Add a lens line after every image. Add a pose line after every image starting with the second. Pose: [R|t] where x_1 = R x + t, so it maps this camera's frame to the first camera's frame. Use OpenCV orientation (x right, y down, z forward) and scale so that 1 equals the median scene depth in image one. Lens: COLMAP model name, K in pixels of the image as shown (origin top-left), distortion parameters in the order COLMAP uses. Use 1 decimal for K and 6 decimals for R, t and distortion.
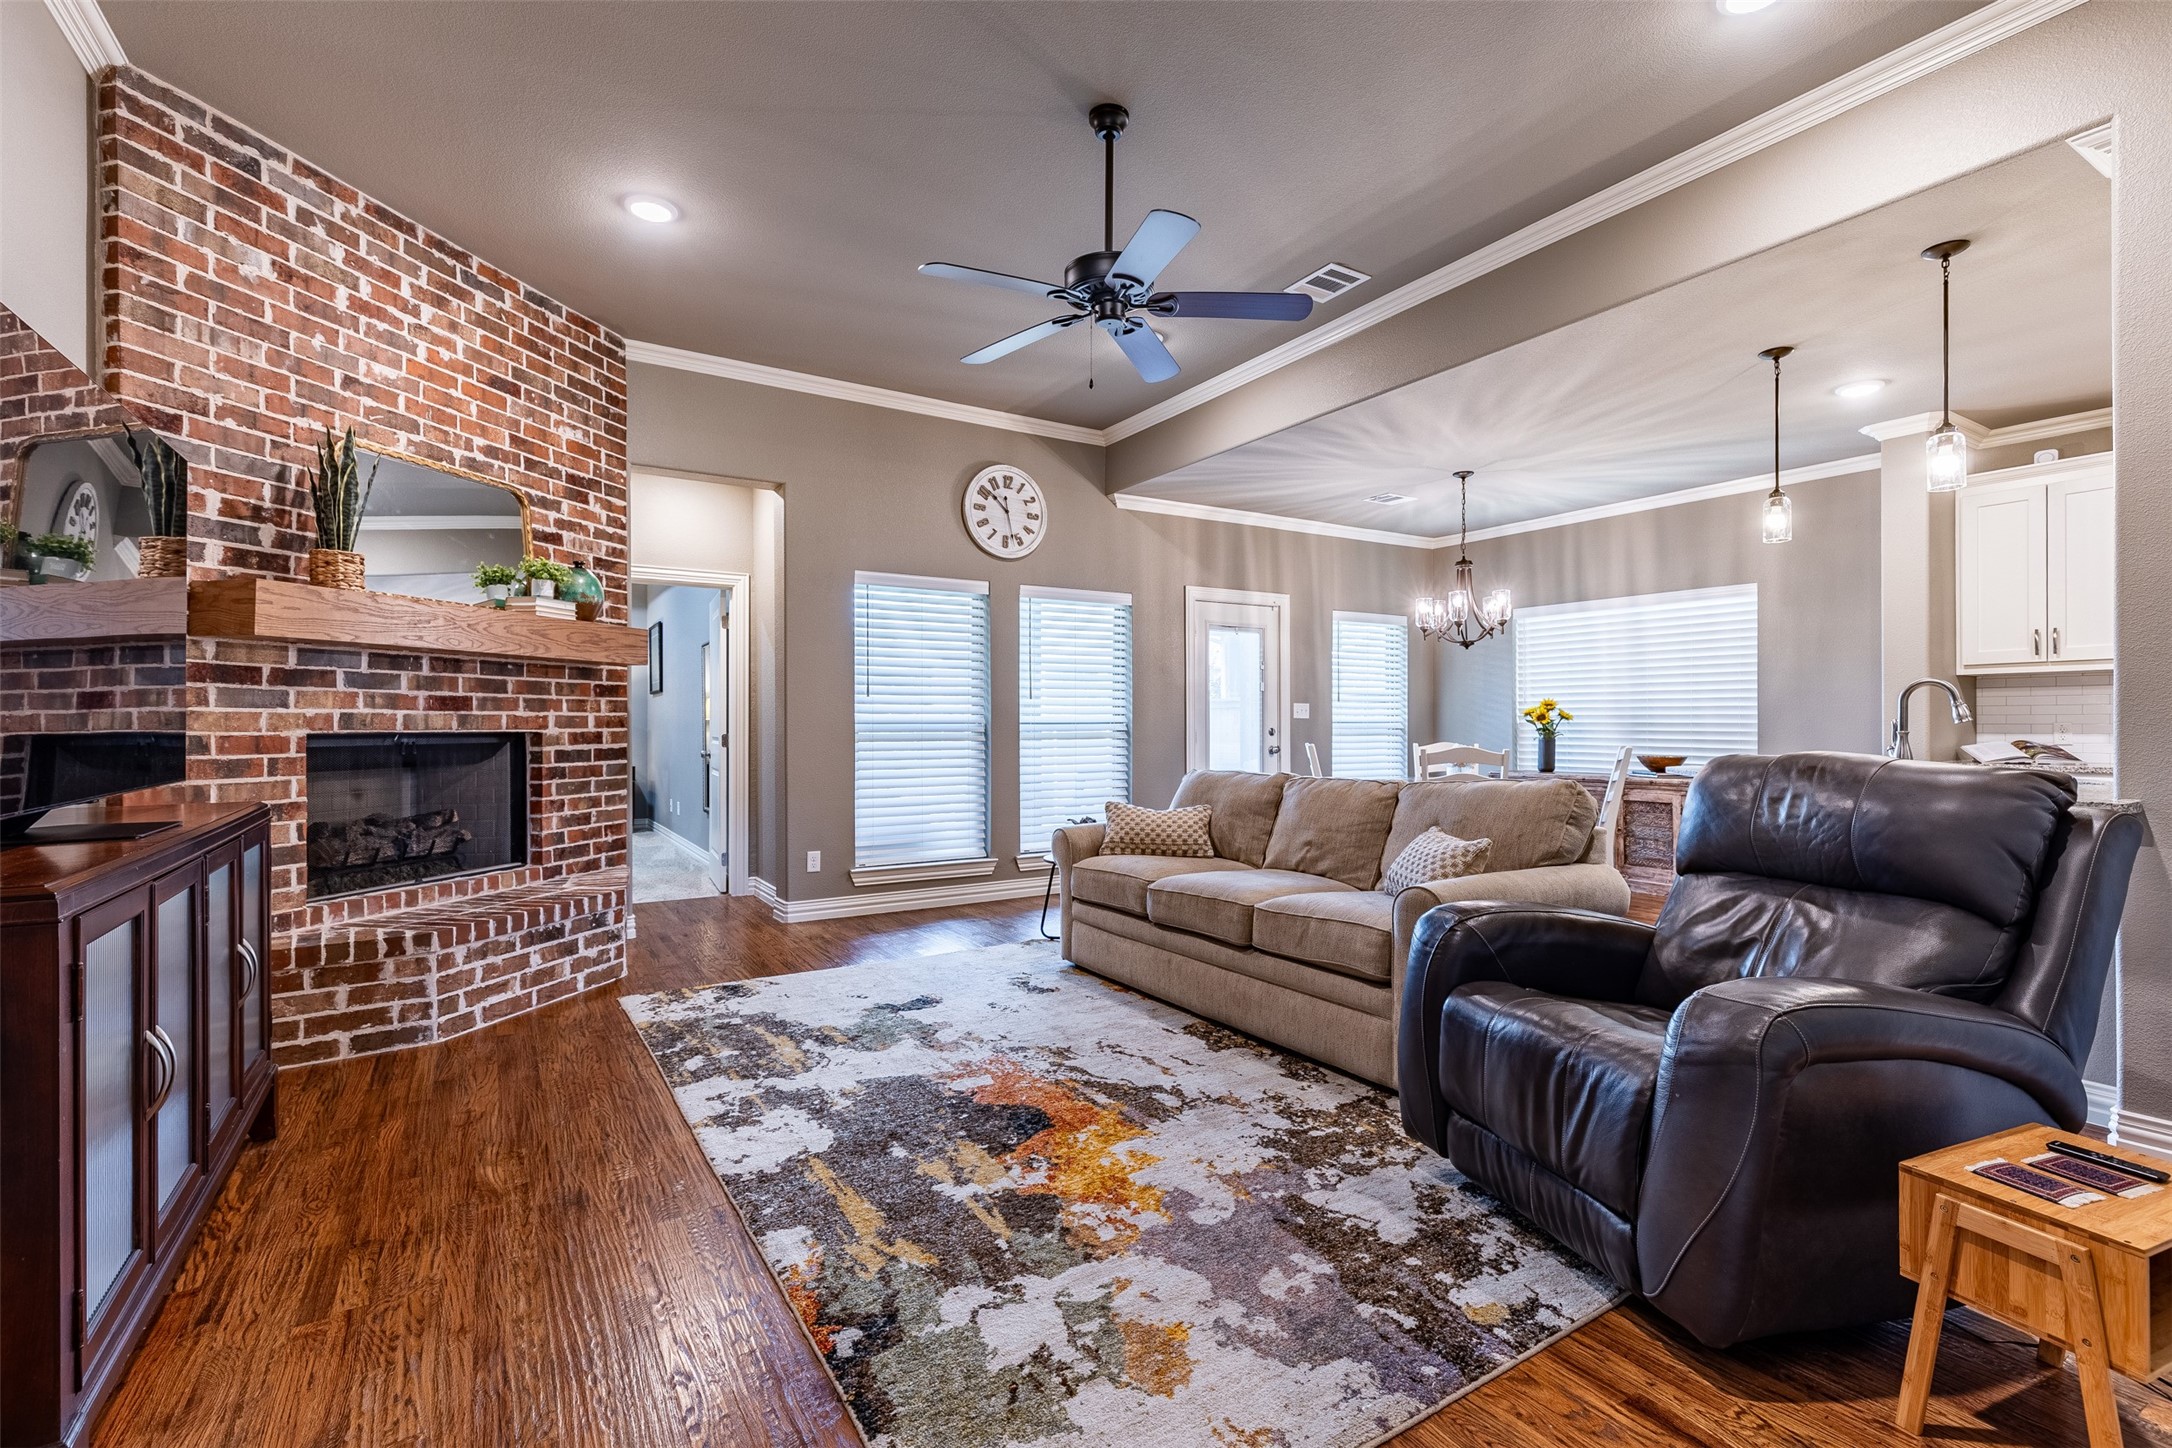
lens RADIAL K [[976.9, 0, 1107.5], [0, 976.9, 727.6], [0, 0, 1]] dist [0.005180, -0.000070]
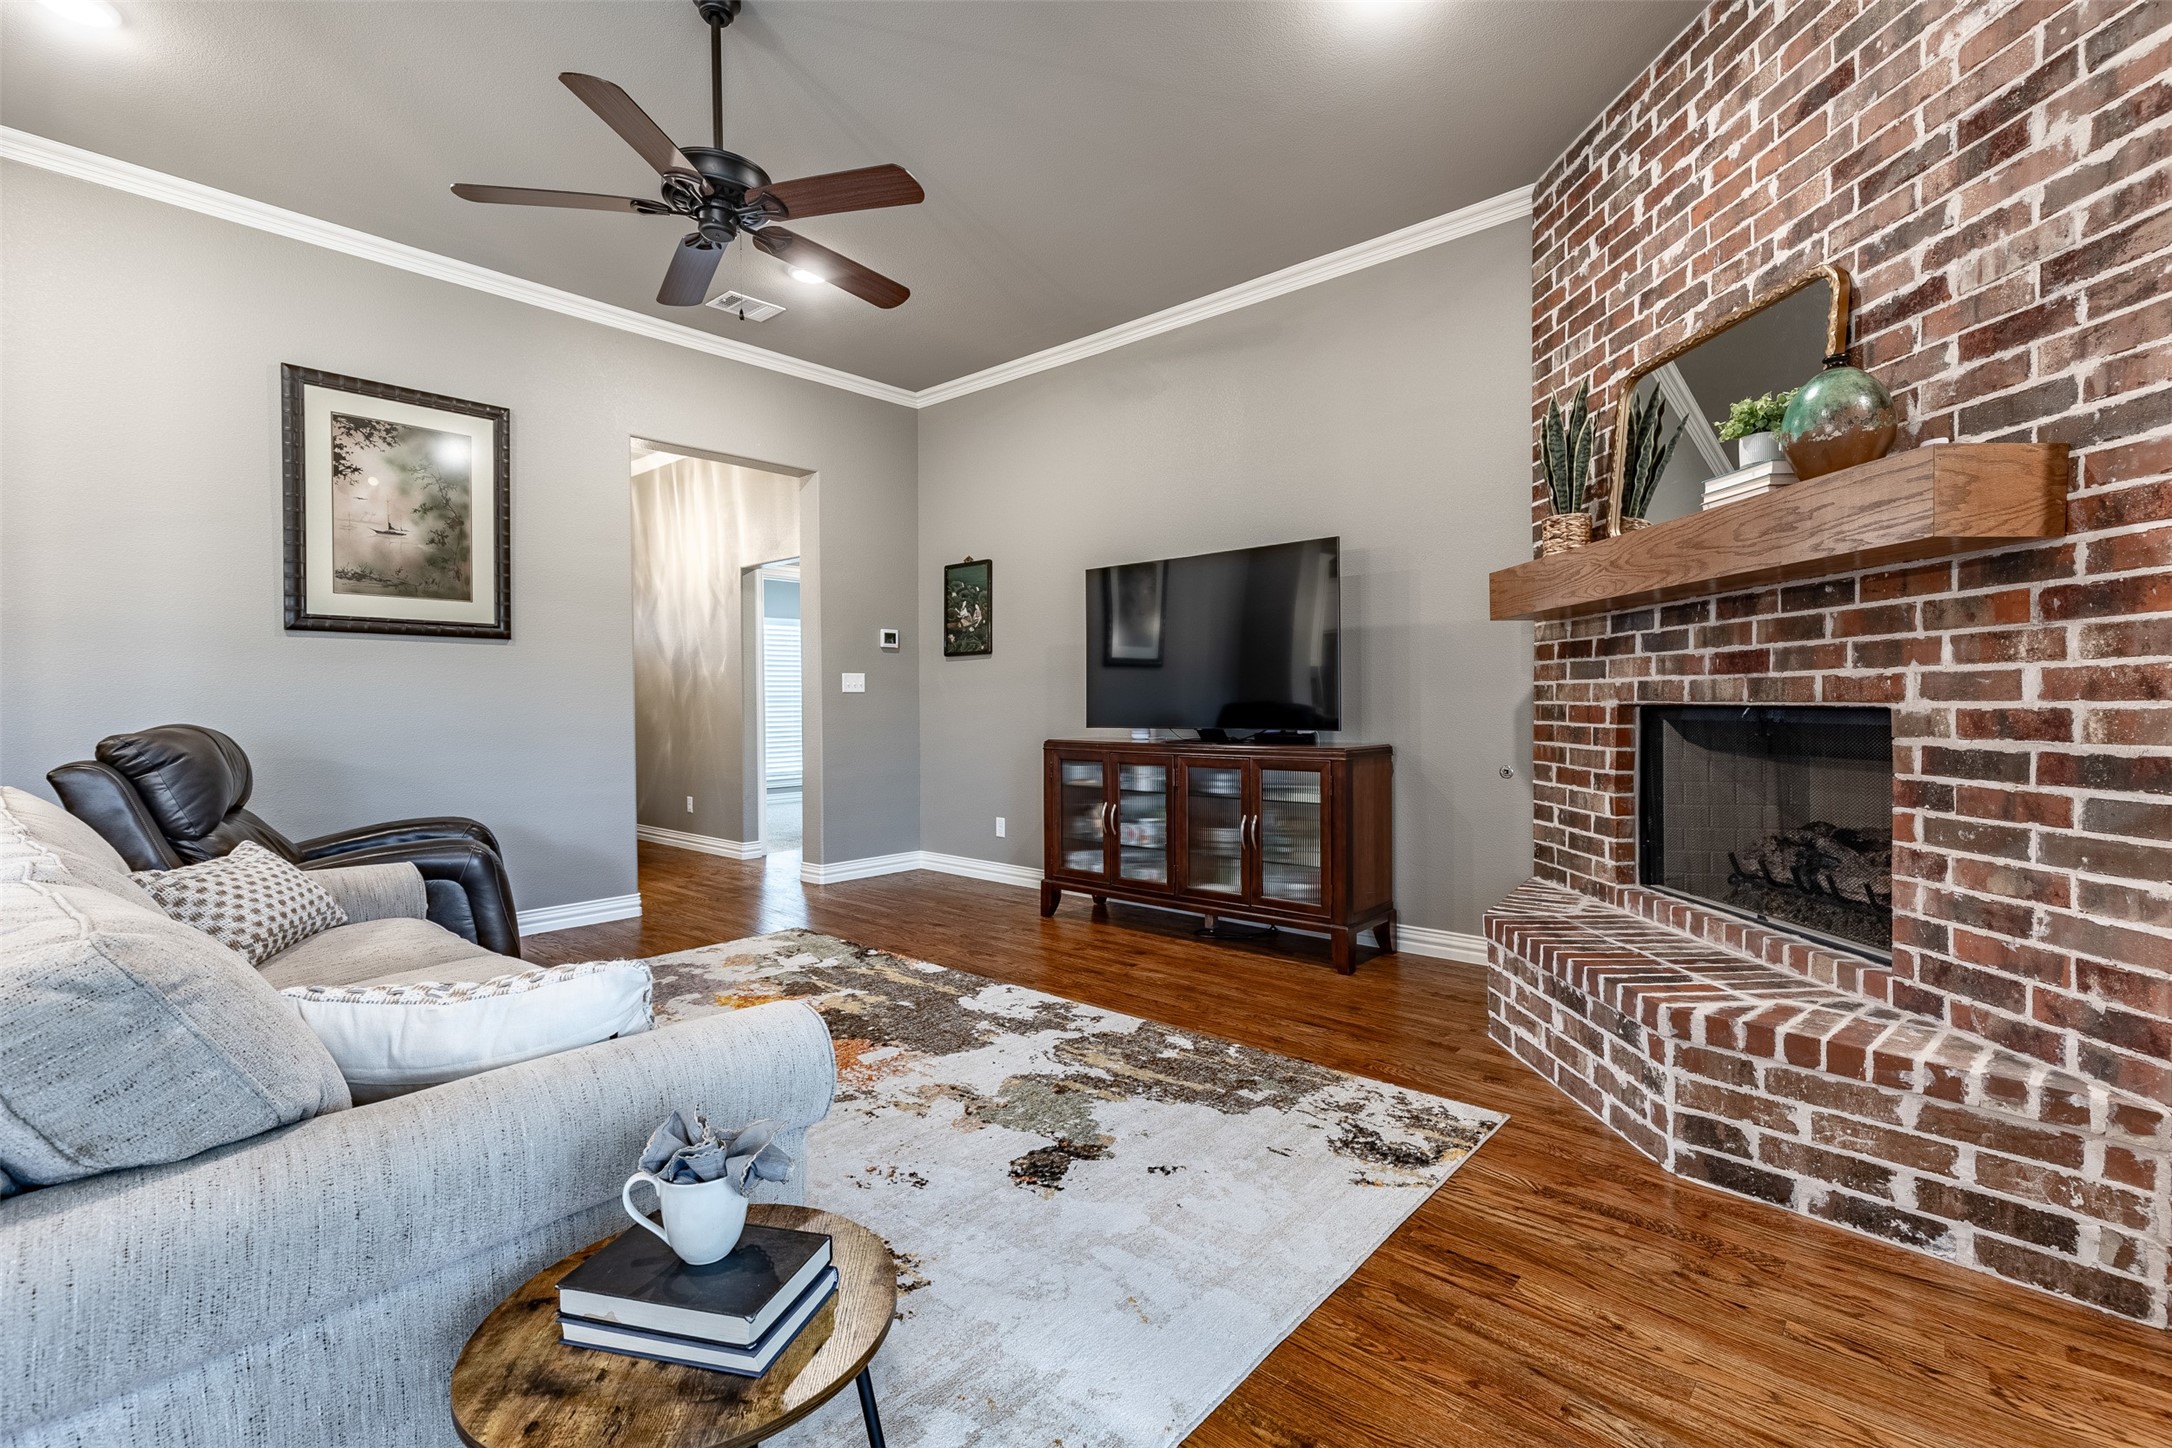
lens RADIAL K [[983.9, 0, 1107.2], [0, 983.9, 715.0], [0, 0, 1]] dist [0.001368, -0.000390]
pose [[-0.958812, 0.011018, -0.283827, -0.053008], [0.005777, 0.999797, 0.019296, -0.003622], [0.283982, 0.016861, -0.958681, 1.356689]]
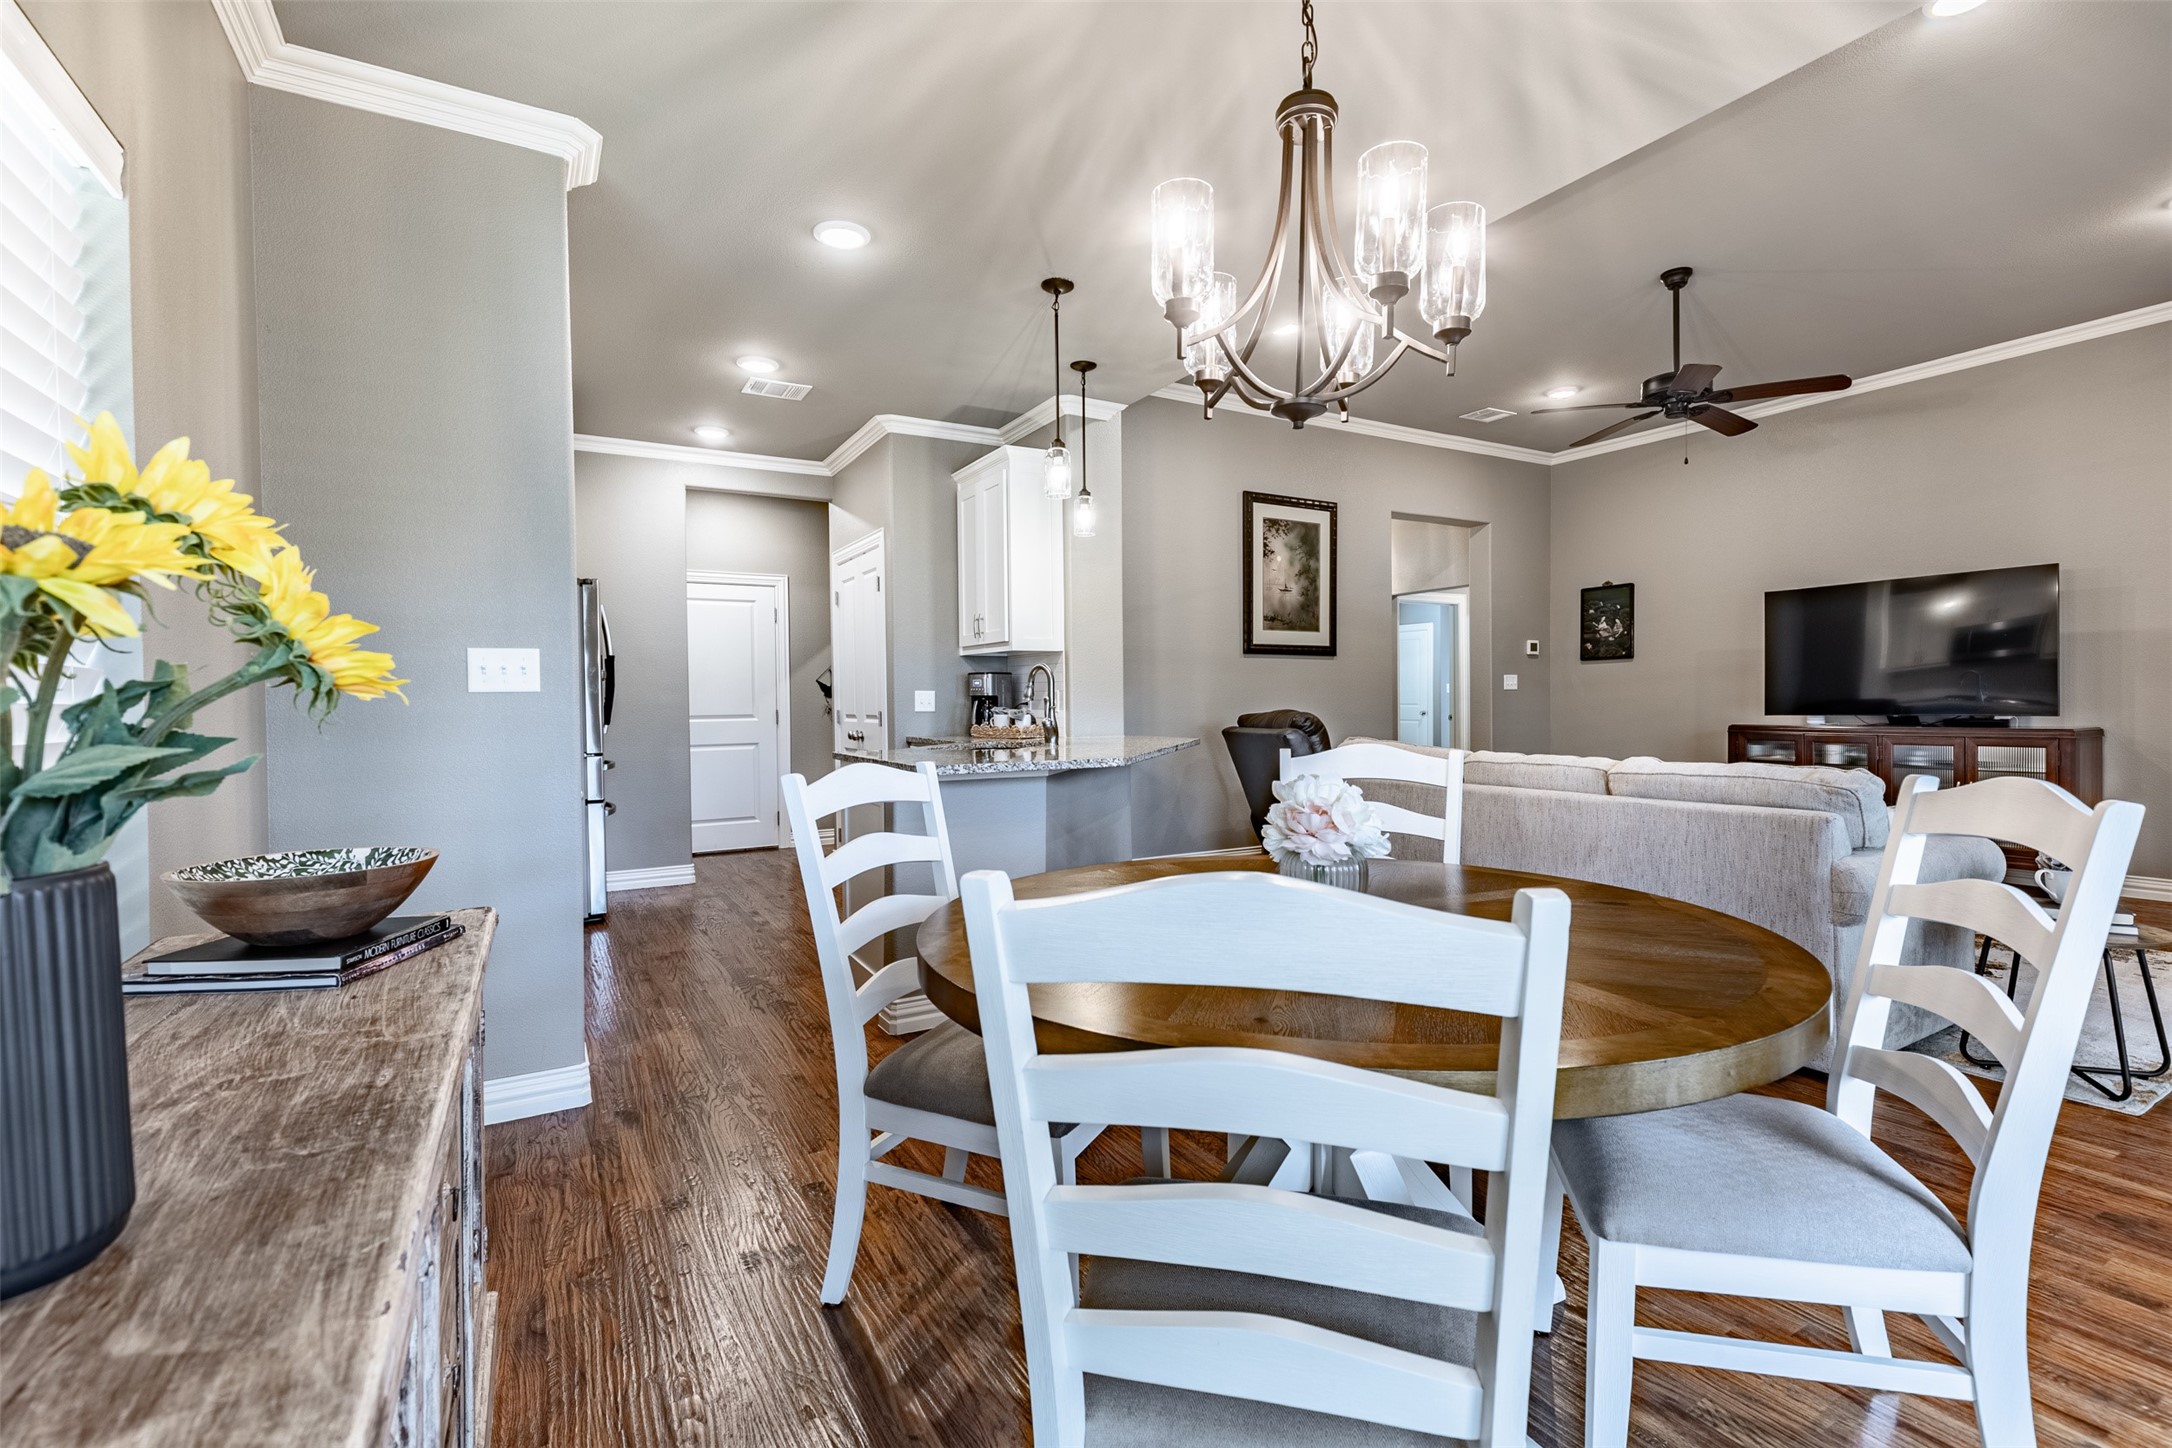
lens RADIAL K [[977.6, 0, 1102.5], [0, 977.6, 717.3], [0, 0, 1]] dist [0.011536, -0.000157]
pose [[-0.999144, 0.011451, 0.039744, 0.555845], [0.012250, 0.999727, 0.019921, -0.004832], [-0.039505, 0.020391, -0.999011, 1.746296]]
